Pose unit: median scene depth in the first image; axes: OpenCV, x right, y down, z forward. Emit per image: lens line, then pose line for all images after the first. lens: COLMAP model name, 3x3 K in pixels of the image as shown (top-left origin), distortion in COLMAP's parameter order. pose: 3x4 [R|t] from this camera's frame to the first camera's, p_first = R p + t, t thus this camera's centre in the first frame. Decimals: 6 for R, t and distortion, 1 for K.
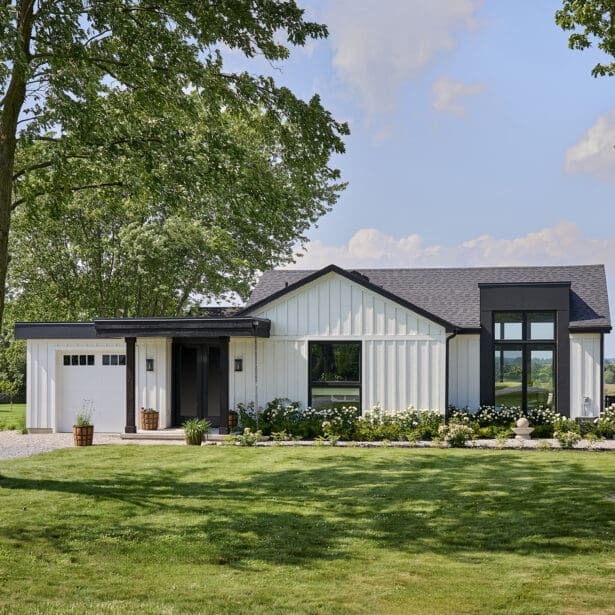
lens RADIAL K [[1267.4, 0, 307.5], [0, 1267.4, 307.5], [0, 0, 1]] dist [-0.010087, -0.017004]
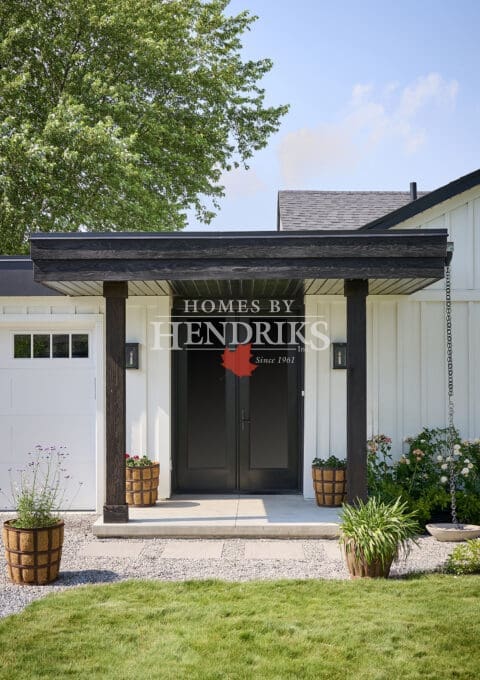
lens RADIAL K [[1051.1, 0, 239.8], [0, 1051.1, 369.3], [0, 0, 1]] dist [0.164989, -1.721200]
pose [[0.980403, -0.002199, 0.196989, -0.163370], [-0.004878, 0.999360, 0.035433, 0.037529], [-0.196941, -0.035699, 0.979765, 0.648329]]
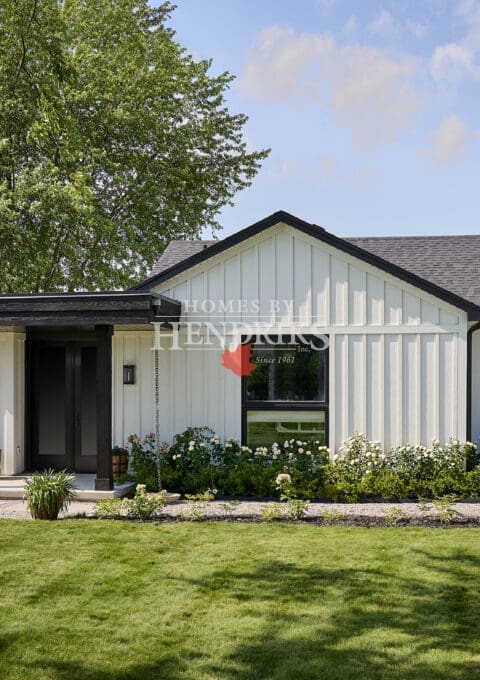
lens RADIAL K [[1051.1, 0, 239.8], [0, 1051.1, 369.3], [0, 0, 1]] dist [0.164989, -1.721200]
pose [[0.999329, -0.001431, 0.036603, -0.019107], [0.000125, 0.999364, 0.035656, 0.024619], [-0.036631, -0.035628, 0.998694, 0.484149]]
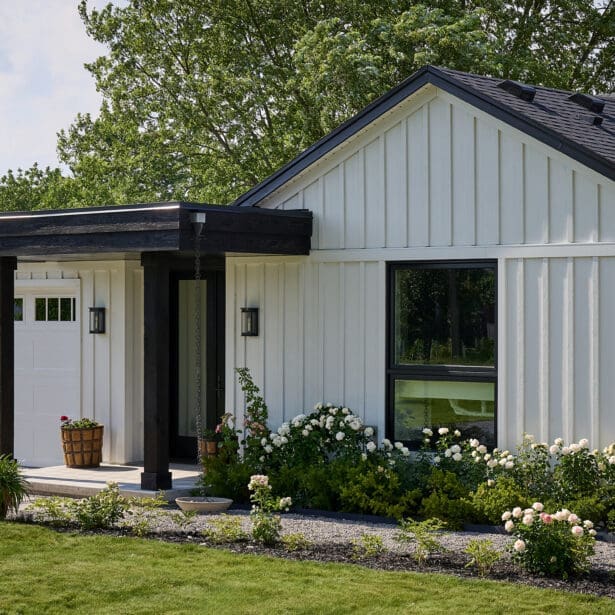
lens RADIAL K [[1788.0, 0, 307.5], [0, 1788.0, 307.5], [0, 0, 1]] dist [-0.125981, -0.404472]
pose [[0.879130, 0.001057, -0.476581, 0.247211], [0.017097, 0.999284, 0.033755, 0.021319], [0.476275, -0.037823, 0.878482, 0.493509]]
